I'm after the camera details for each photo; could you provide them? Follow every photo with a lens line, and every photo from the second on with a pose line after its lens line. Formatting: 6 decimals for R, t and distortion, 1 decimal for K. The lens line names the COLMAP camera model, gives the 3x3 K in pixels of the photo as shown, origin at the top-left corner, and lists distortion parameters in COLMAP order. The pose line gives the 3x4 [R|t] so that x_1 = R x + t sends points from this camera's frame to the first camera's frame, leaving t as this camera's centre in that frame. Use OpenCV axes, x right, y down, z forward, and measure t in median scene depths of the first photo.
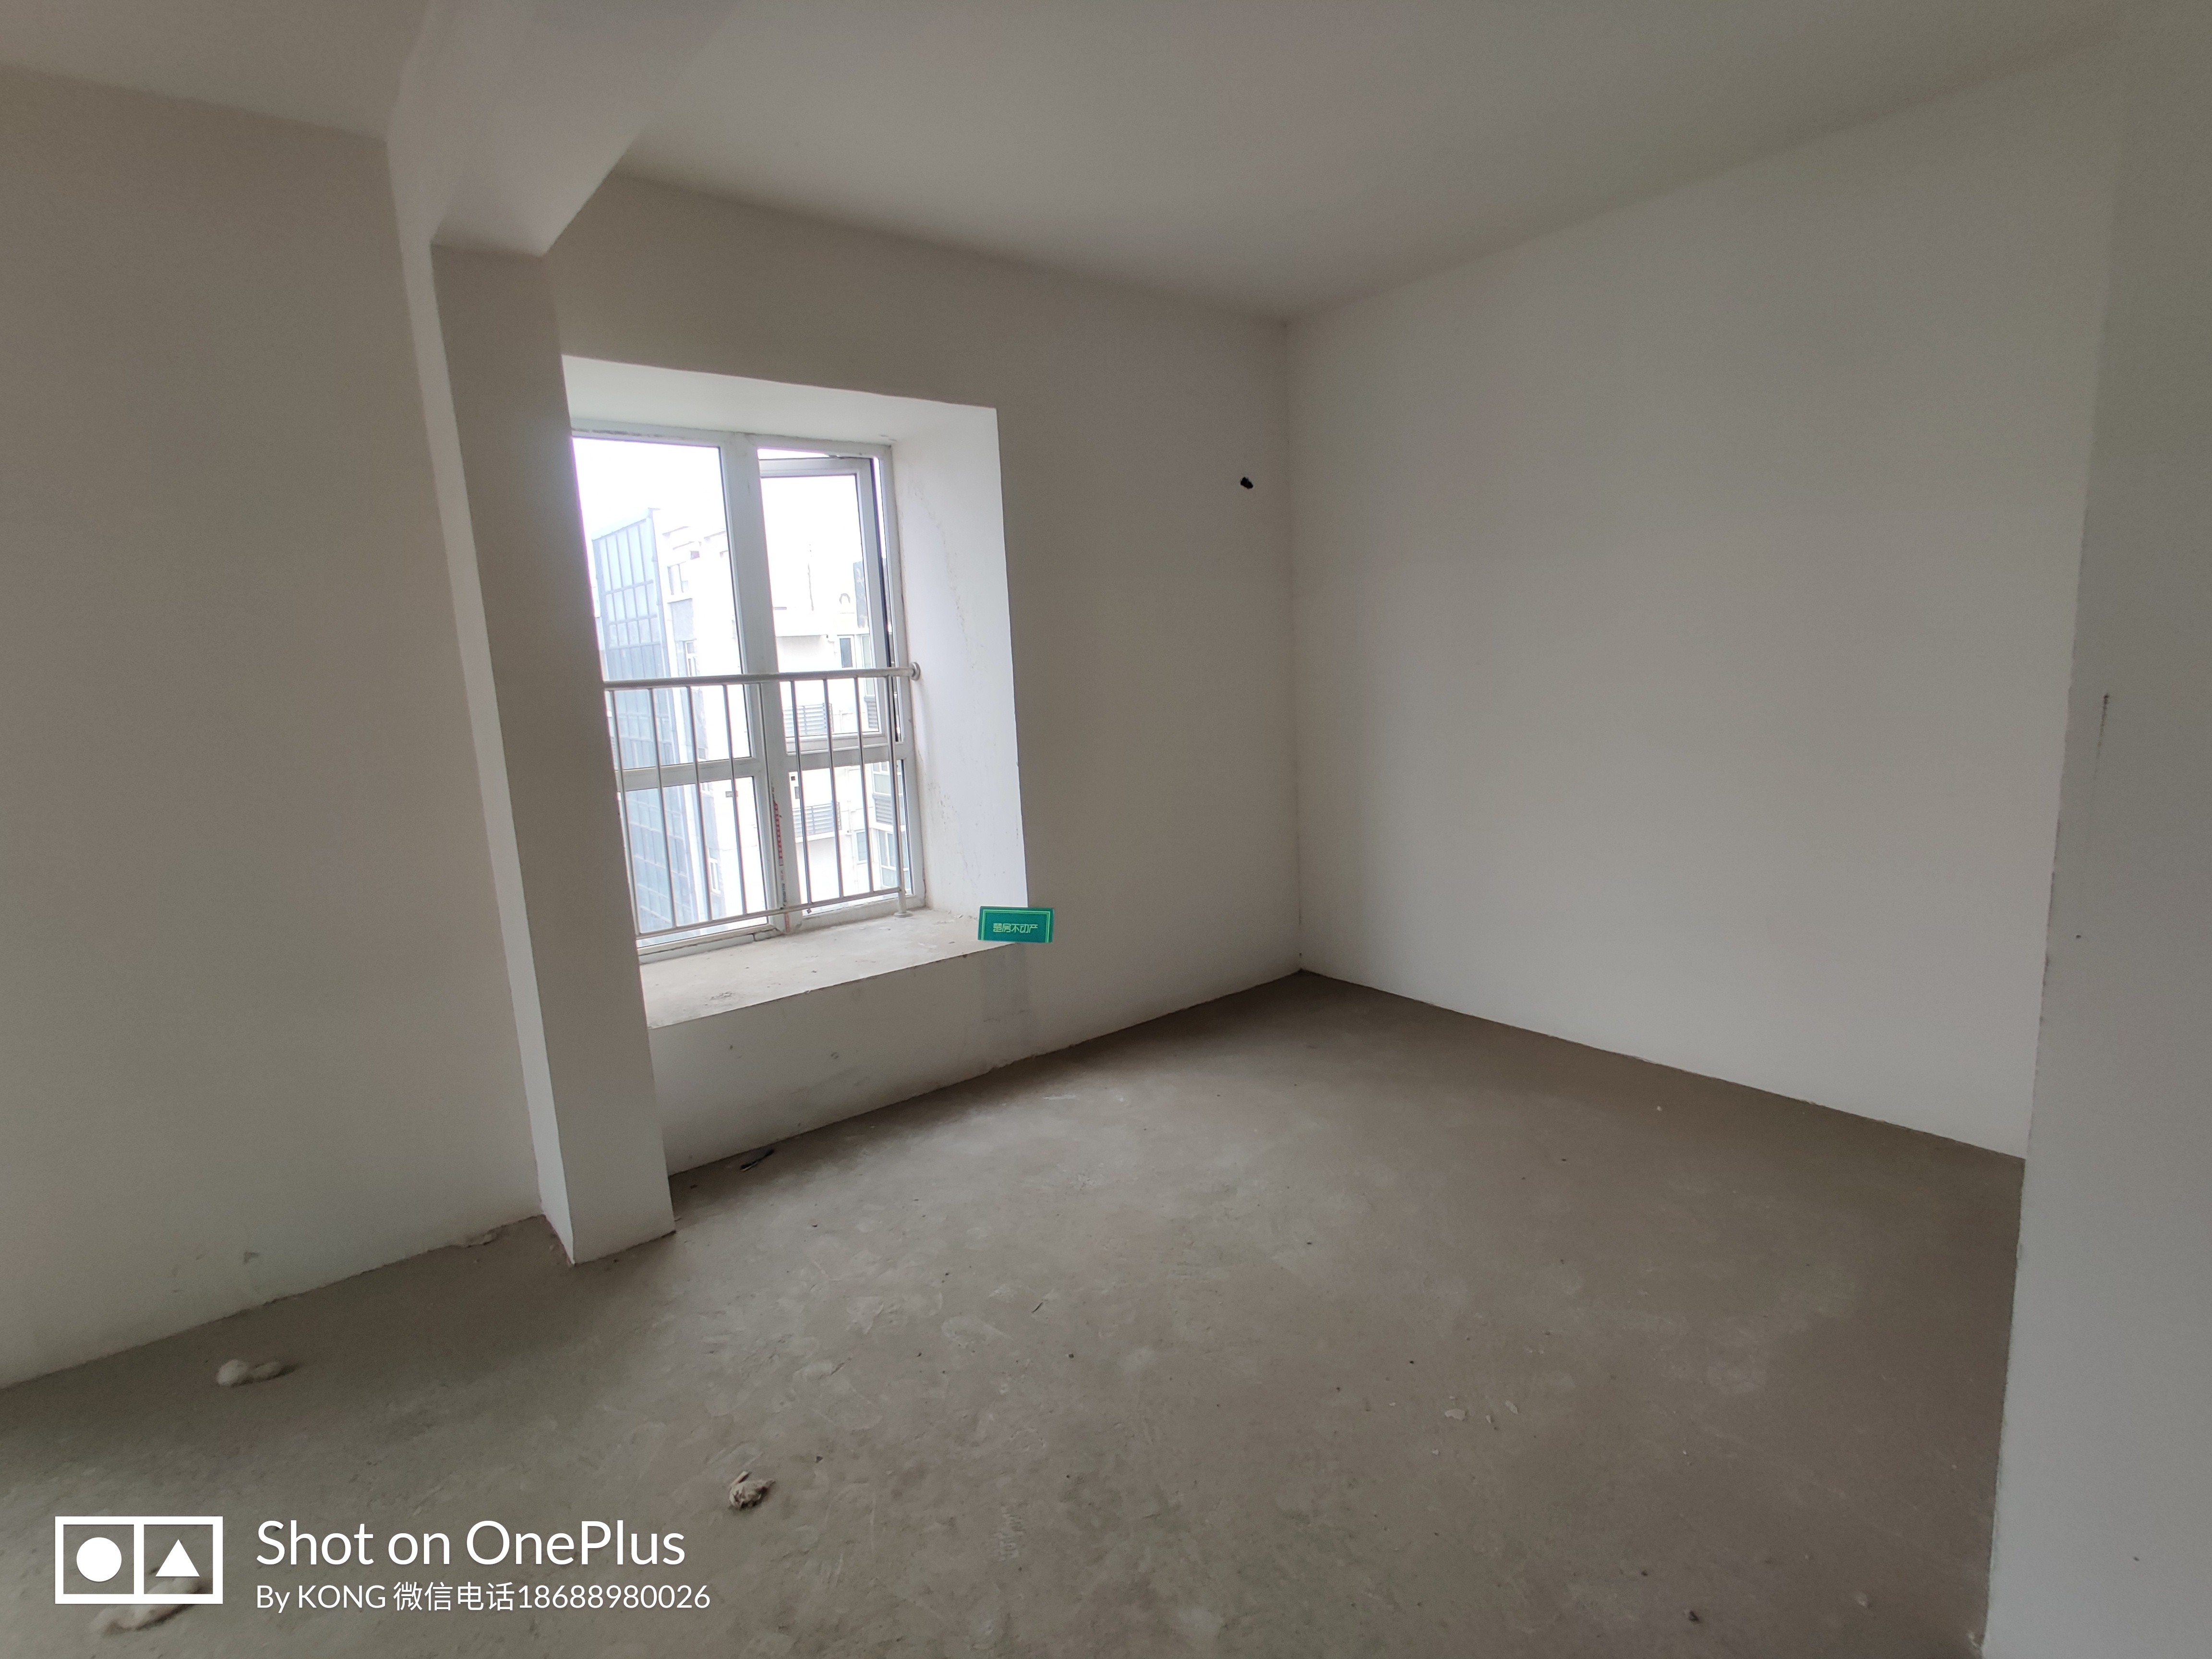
lens RADIAL K [[1112.7, 0, 1115.5], [0, 1112.7, 840.7], [0, 0, 1]] dist [0.000873, 0.005507]
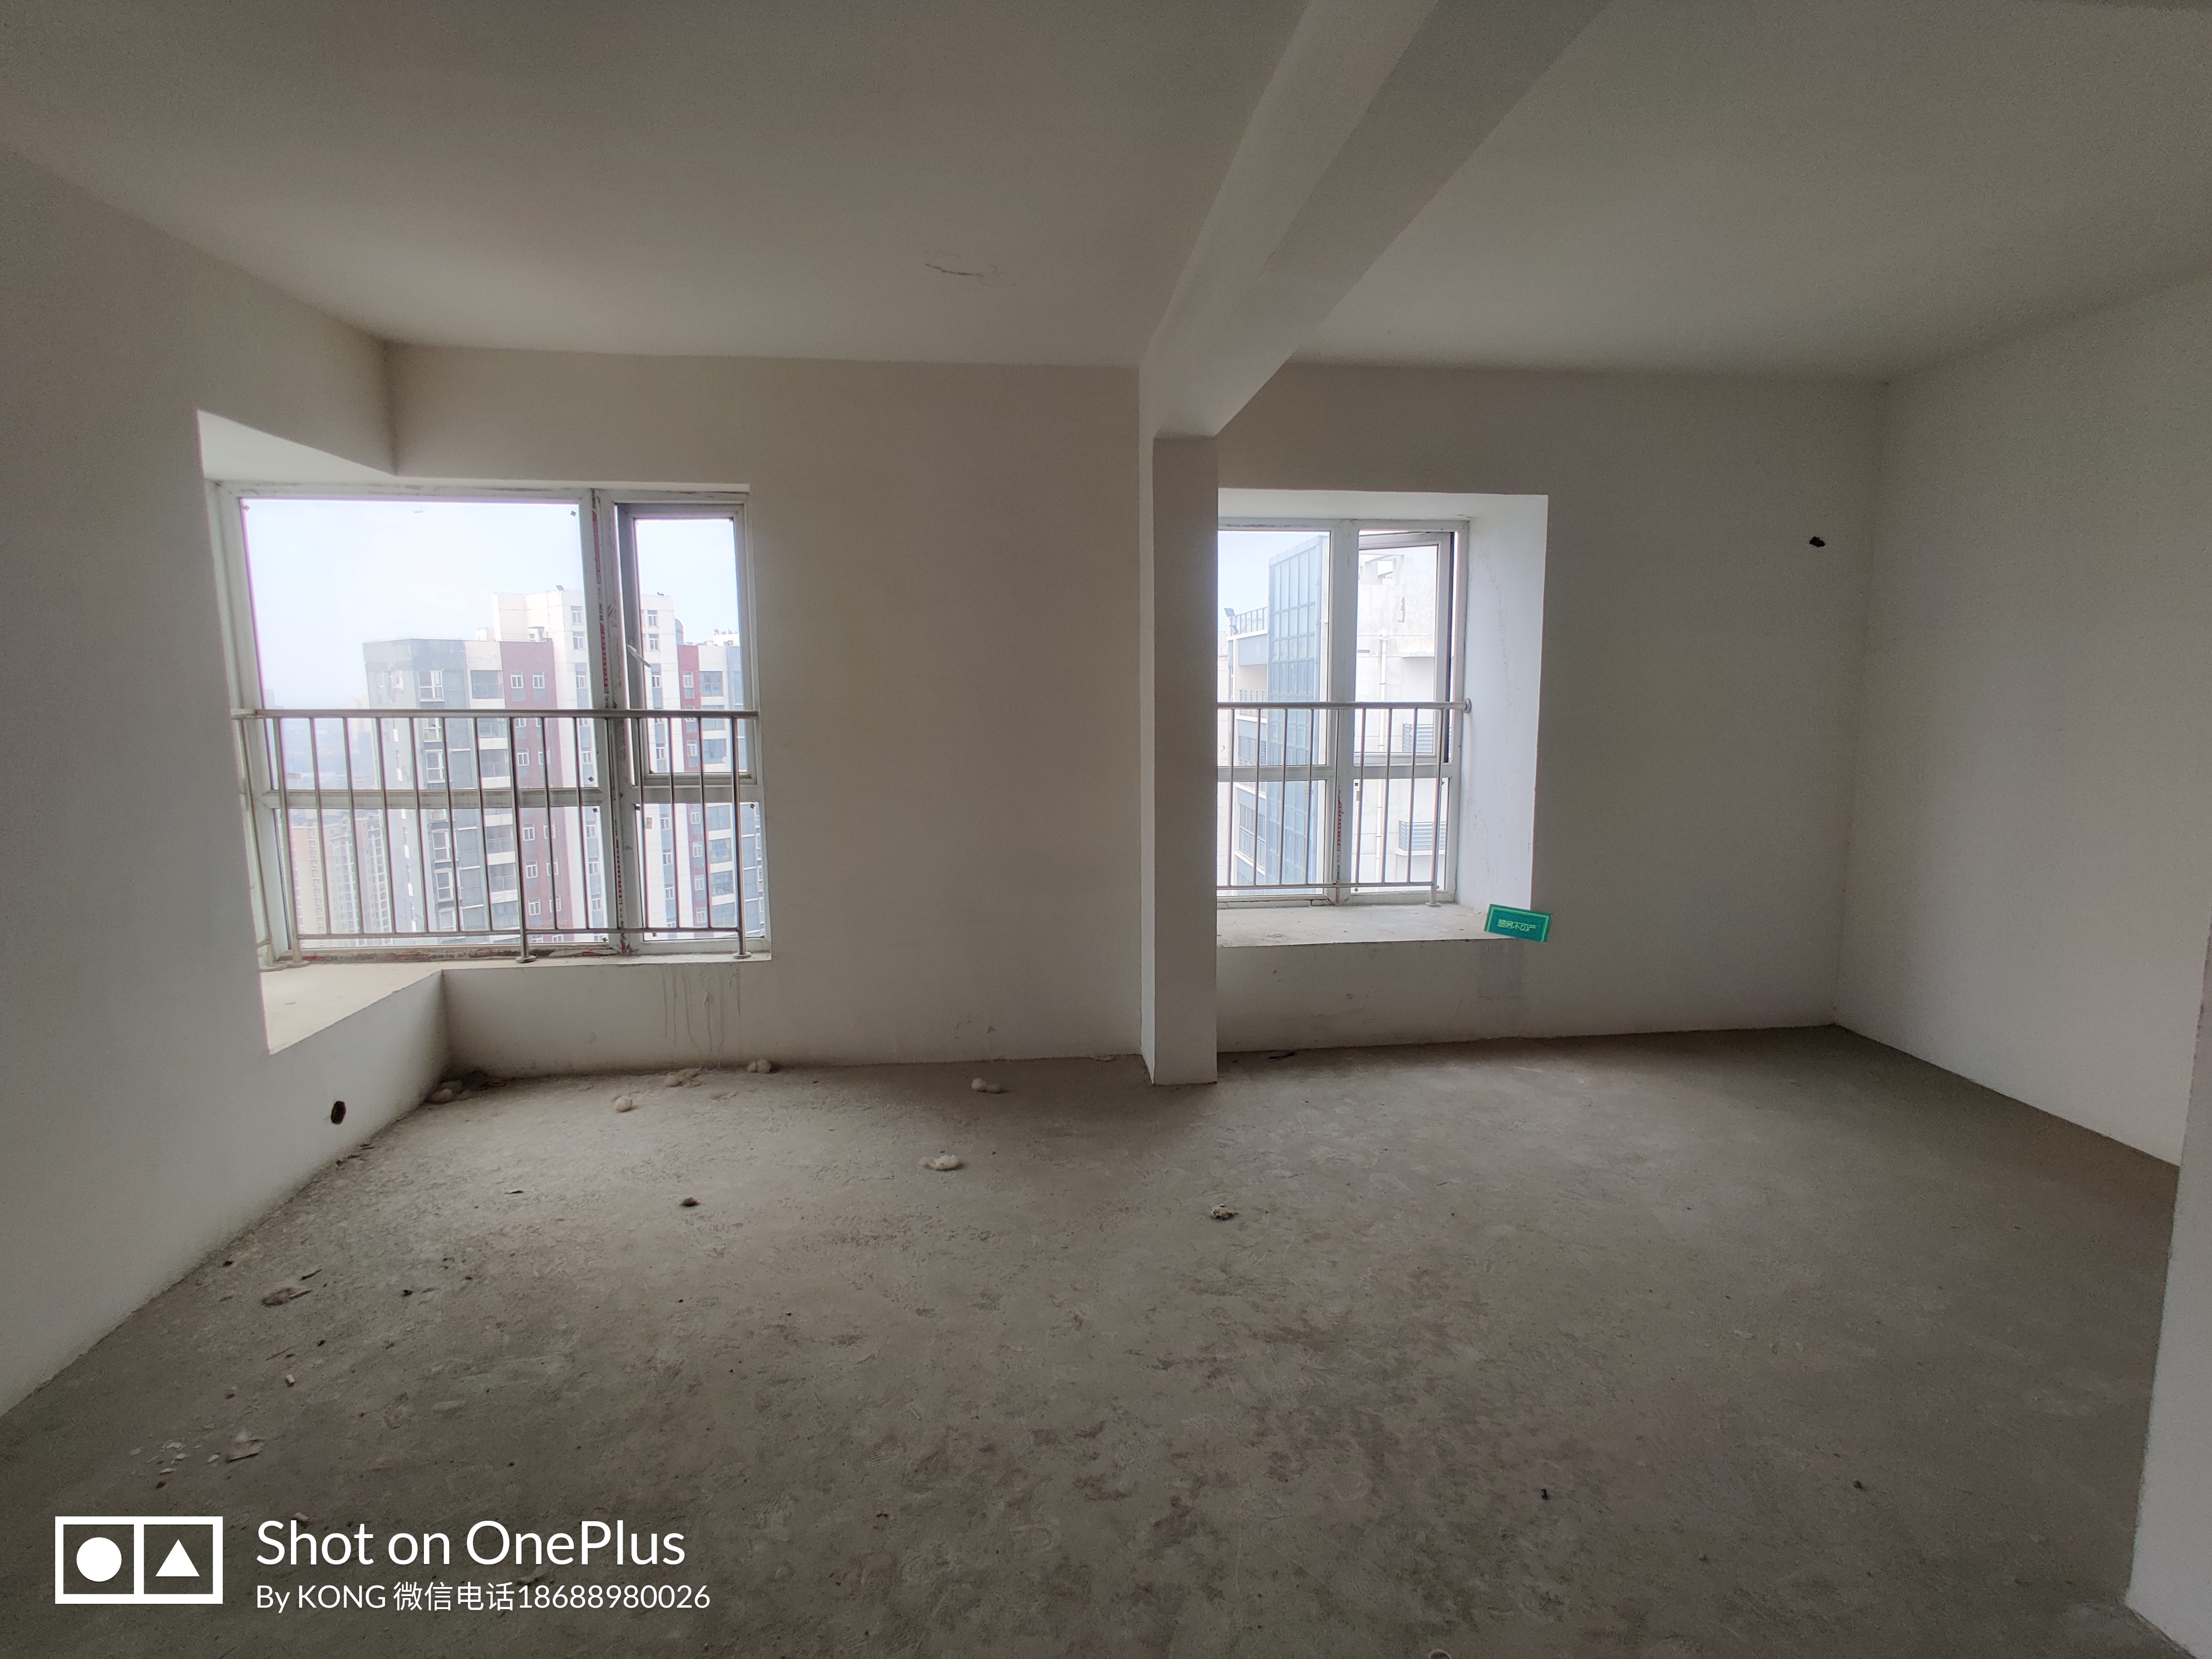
lens RADIAL K [[1112.7, 0, 1103.8], [0, 1112.7, 838.4], [0, 0, 1]] dist [0.000873, 0.005507]
pose [[0.838573, 0.116854, -0.532109, 0.184250], [-0.125430, 0.991898, 0.020155, 0.019426], [0.530153, 0.049841, 0.846436, -0.277181]]
